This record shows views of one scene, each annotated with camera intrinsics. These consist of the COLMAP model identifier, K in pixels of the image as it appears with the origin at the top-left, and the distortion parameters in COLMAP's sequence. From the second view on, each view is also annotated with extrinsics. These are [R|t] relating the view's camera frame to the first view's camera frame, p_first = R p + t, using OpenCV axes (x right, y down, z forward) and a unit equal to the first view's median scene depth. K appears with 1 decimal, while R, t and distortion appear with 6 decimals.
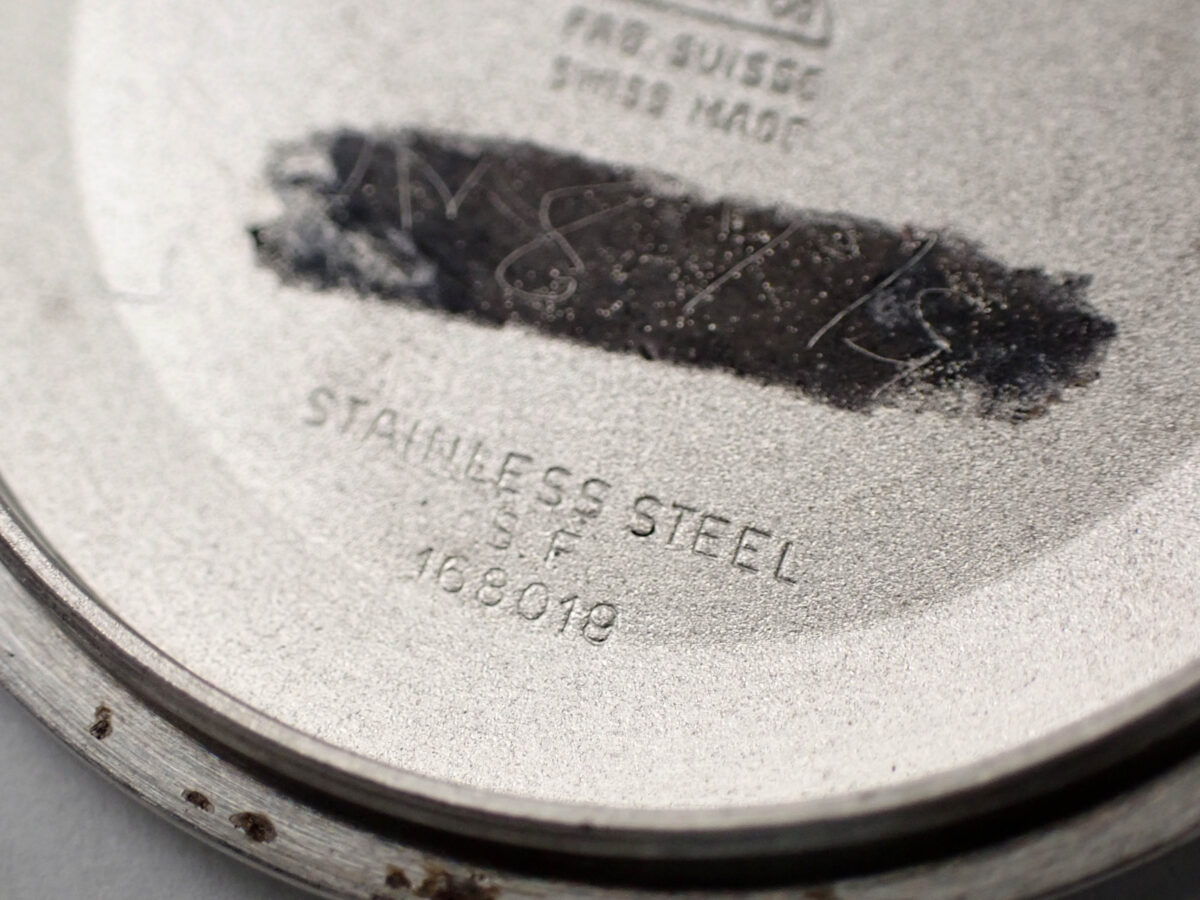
lens RADIAL K [[2888.8, 0, 601.2], [0, 2888.8, 454.8], [0, 0, 1]] dist [0.125682, 0.000000]
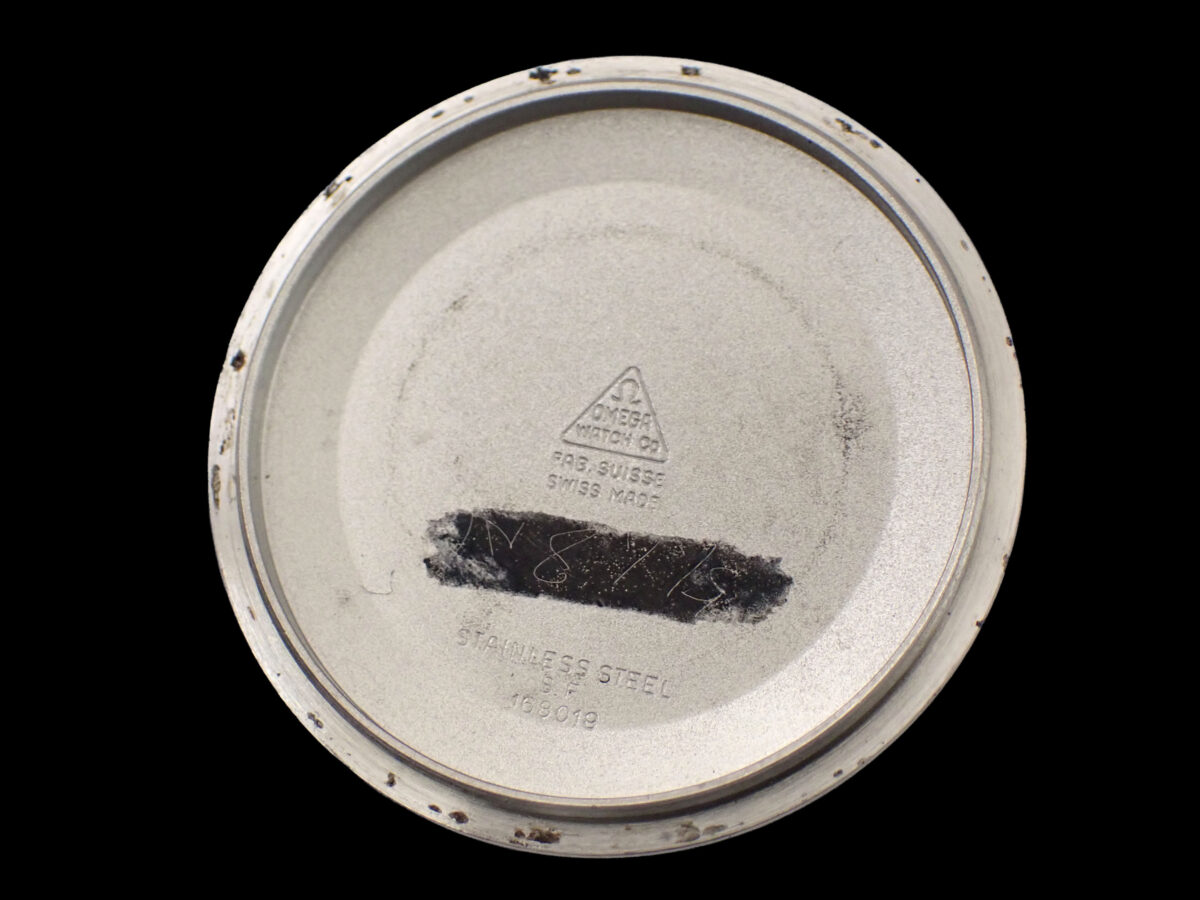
lens RADIAL K [[2888.8, 0, 598.3], [0, 2888.8, 446.2], [0, 0, 1]] dist [0.125682, 0.000000]
pose [[0.996072, -0.086251, 0.020036, -0.021967], [0.085573, 0.995801, 0.032533, -0.241761], [-0.022758, -0.030691, 0.999270, -1.372495]]
